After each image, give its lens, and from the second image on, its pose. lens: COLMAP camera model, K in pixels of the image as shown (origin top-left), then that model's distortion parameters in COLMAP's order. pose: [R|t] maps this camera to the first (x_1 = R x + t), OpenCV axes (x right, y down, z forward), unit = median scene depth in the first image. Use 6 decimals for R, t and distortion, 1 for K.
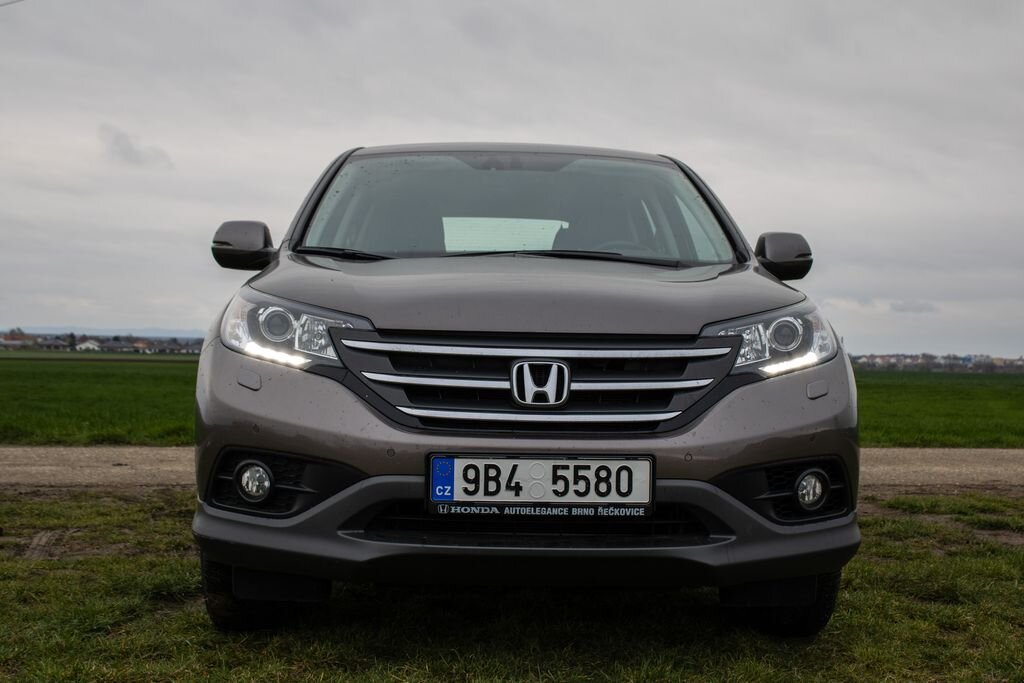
lens RADIAL K [[1509.9, 0, 518.7], [0, 1509.9, 342.9], [0, 0, 1]] dist [-0.100887, 0.000000]
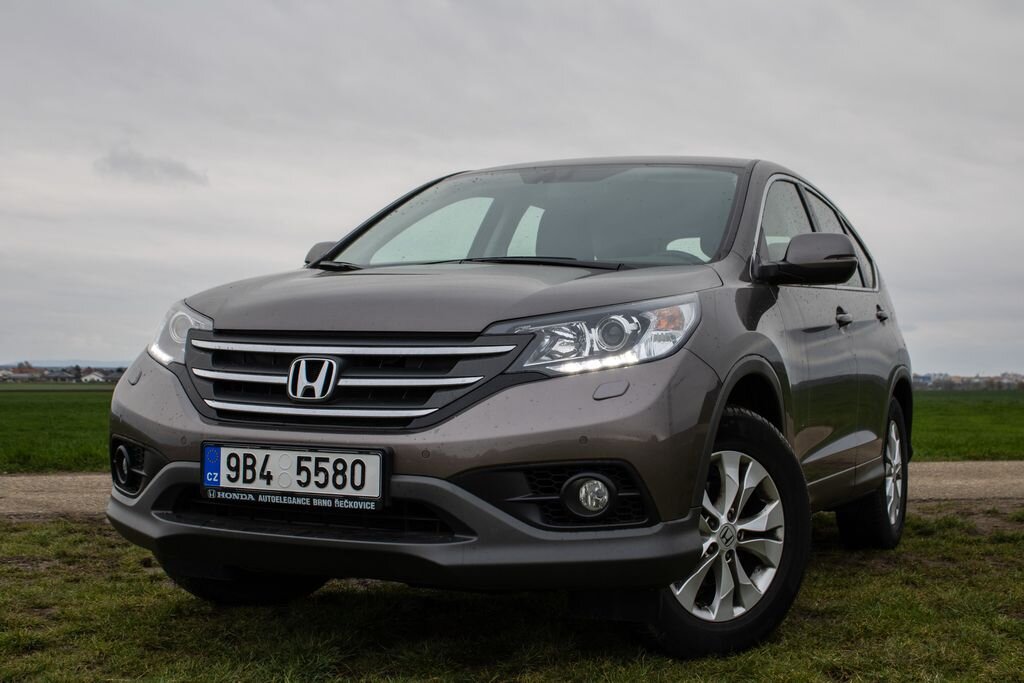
lens RADIAL K [[1439.4, 0, 512.6], [0, 1439.4, 341.8], [0, 0, 1]] dist [-0.097475, 0.000000]
pose [[0.889849, -0.006303, -0.456212, 0.593527], [-0.005972, 0.999658, -0.025460, 0.025835], [0.456217, 0.025380, 0.889507, 0.181299]]
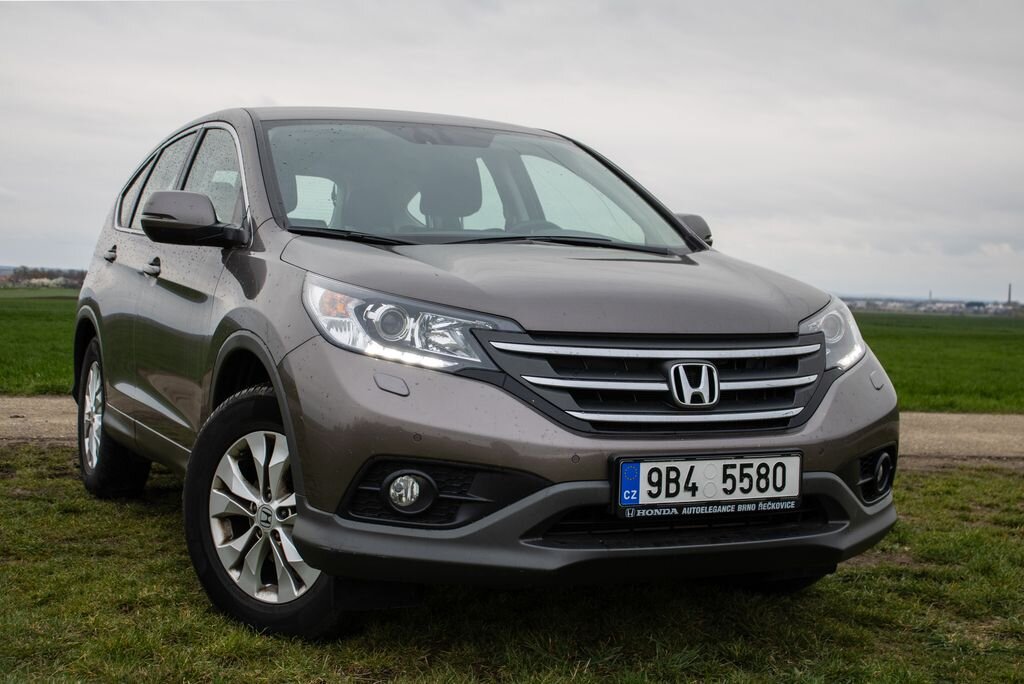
lens RADIAL K [[1526.0, 0, 505.7], [0, 1526.0, 343.2], [0, 0, 1]] dist [-0.100058, 0.000000]
pose [[0.925638, -0.012862, 0.378191, -0.499438], [-0.007382, 0.998618, 0.052029, -0.054497], [-0.378338, -0.050952, 0.924264, 0.091795]]
